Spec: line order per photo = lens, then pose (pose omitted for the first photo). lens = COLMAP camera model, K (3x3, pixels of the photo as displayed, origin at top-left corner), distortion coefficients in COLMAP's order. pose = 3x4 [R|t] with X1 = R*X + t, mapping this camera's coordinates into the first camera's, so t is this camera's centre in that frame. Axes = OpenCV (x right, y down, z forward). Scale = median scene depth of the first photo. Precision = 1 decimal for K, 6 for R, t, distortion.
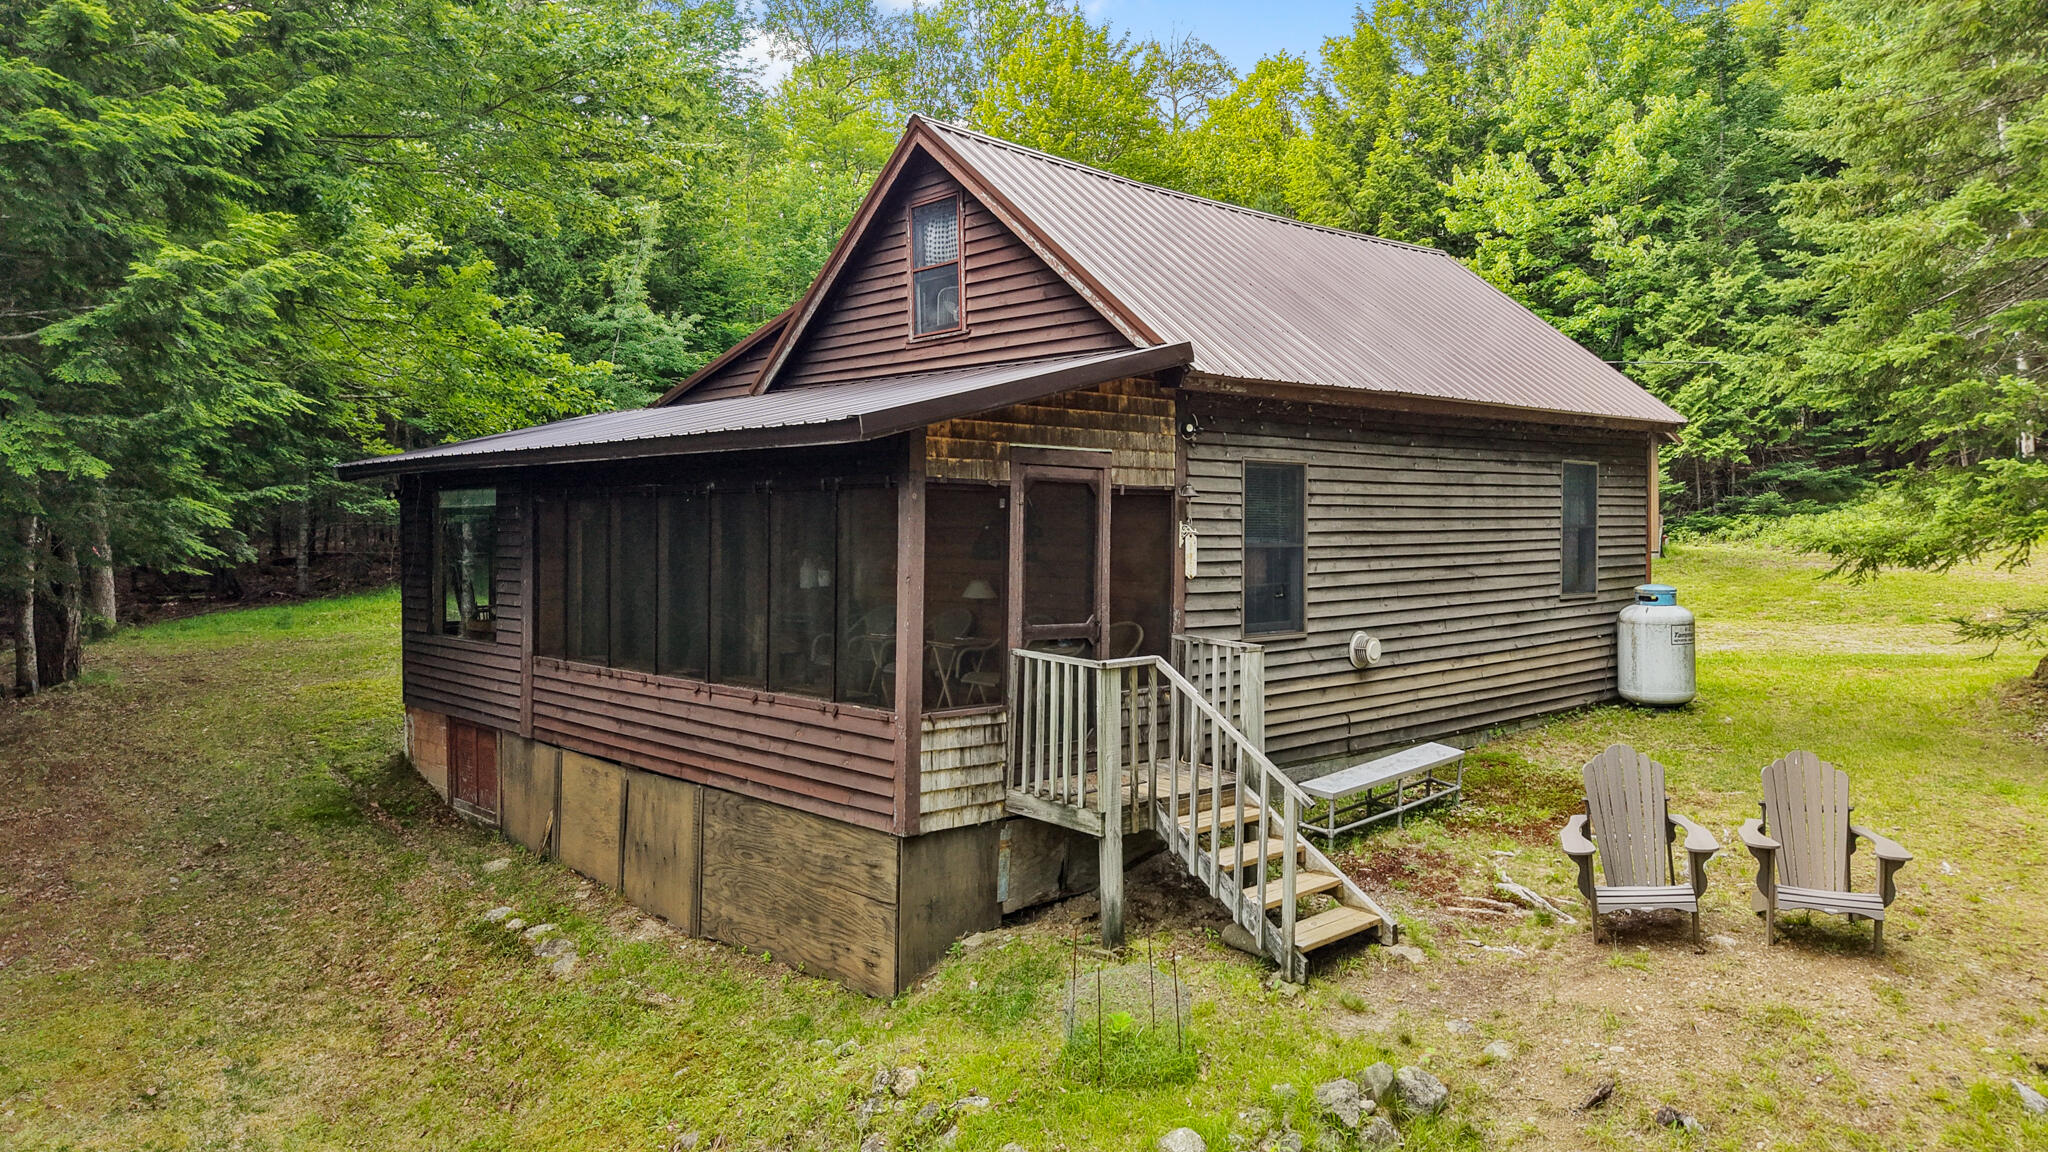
lens RADIAL K [[1393.6, 0, 1022.7], [0, 1393.6, 512.0], [0, 0, 1]] dist [0.085100, -0.121827]
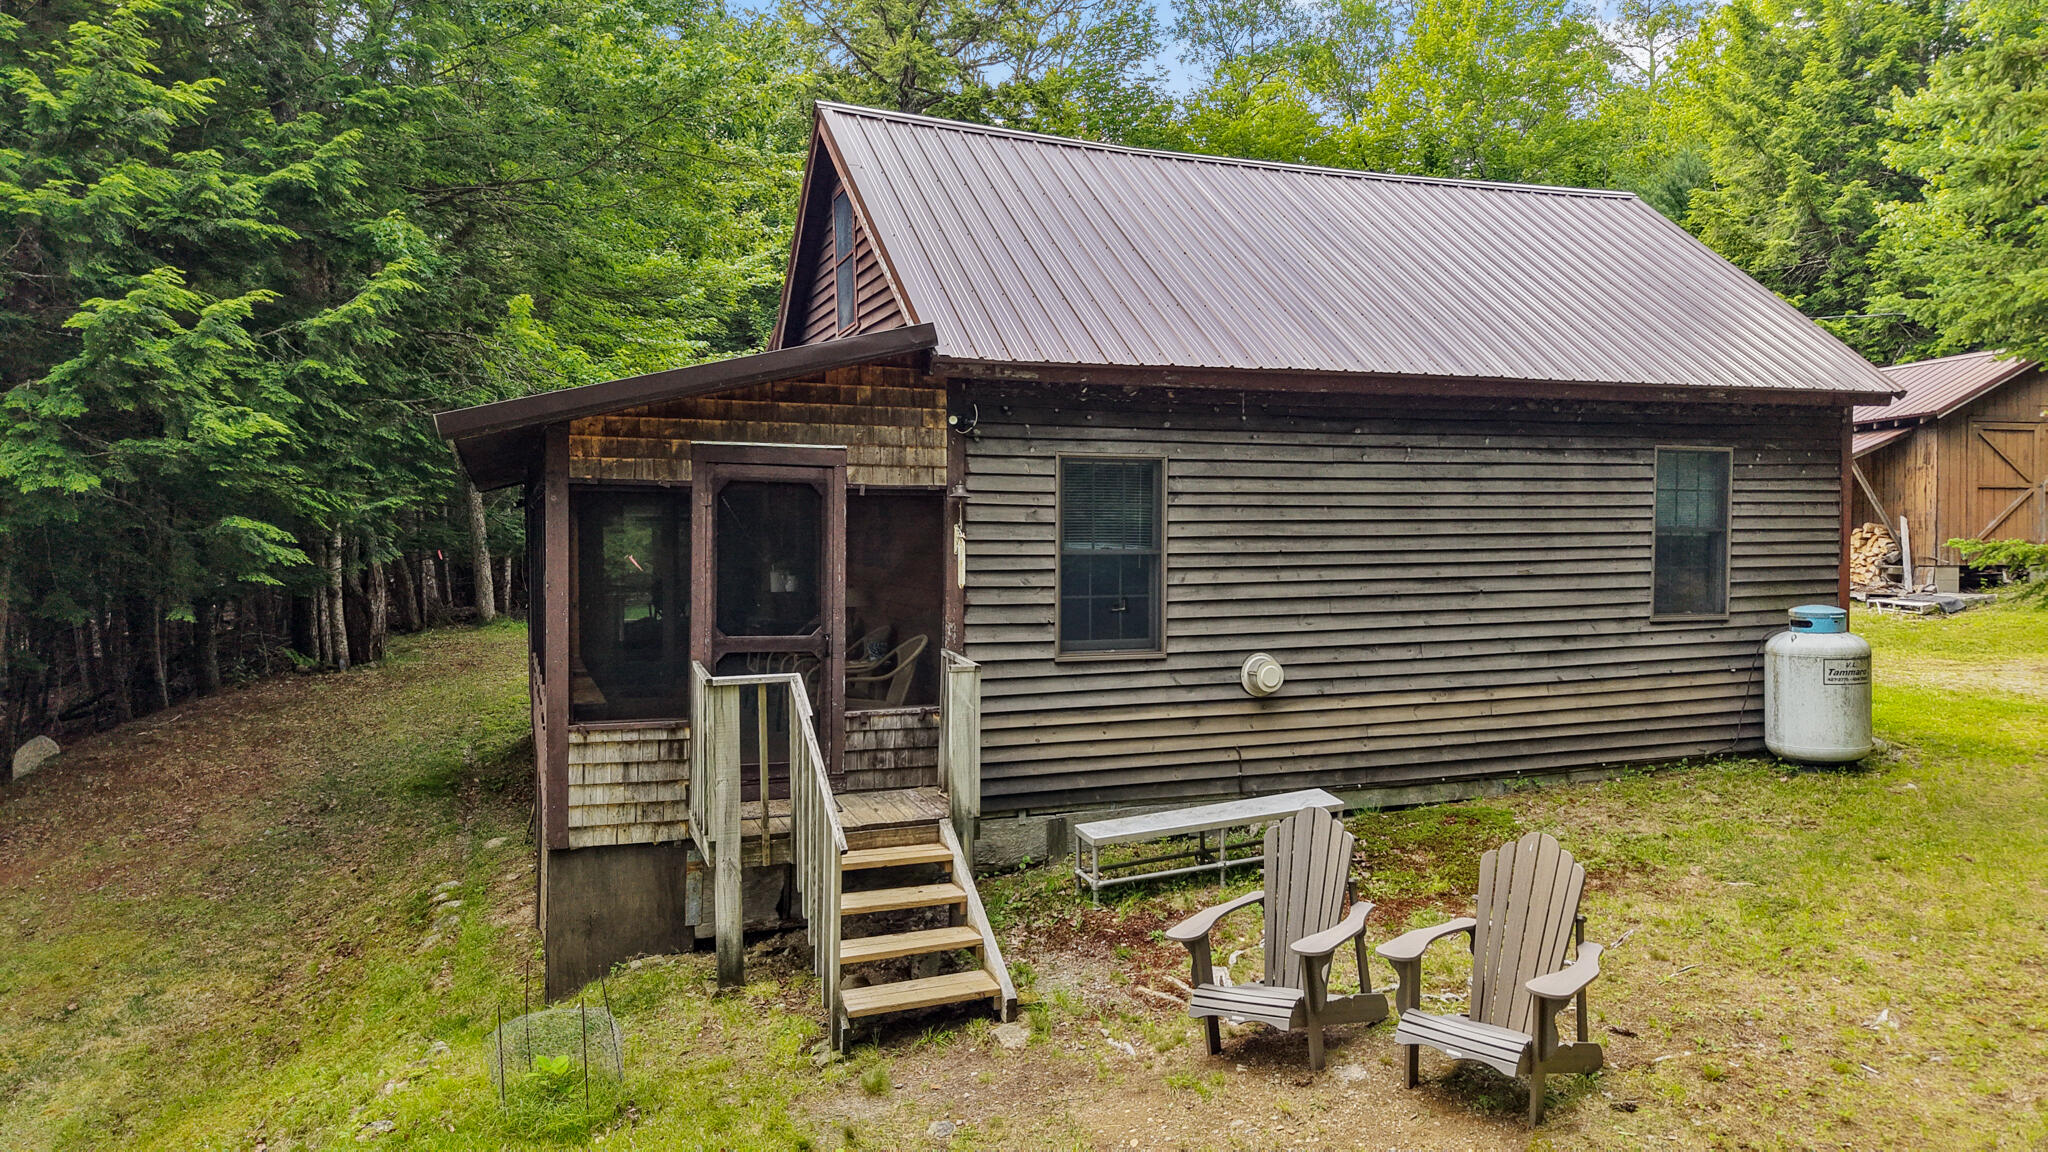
lens RADIAL K [[1363.1, 0, 1024.0], [0, 1363.1, 576.0], [0, 0, 1]] dist [0.086416, -0.117149]
pose [[0.927116, 0.010940, -0.374616, 0.434981], [0.004540, 0.999173, 0.040416, 0.003883], [0.374748, -0.039171, 0.926299, 0.185765]]
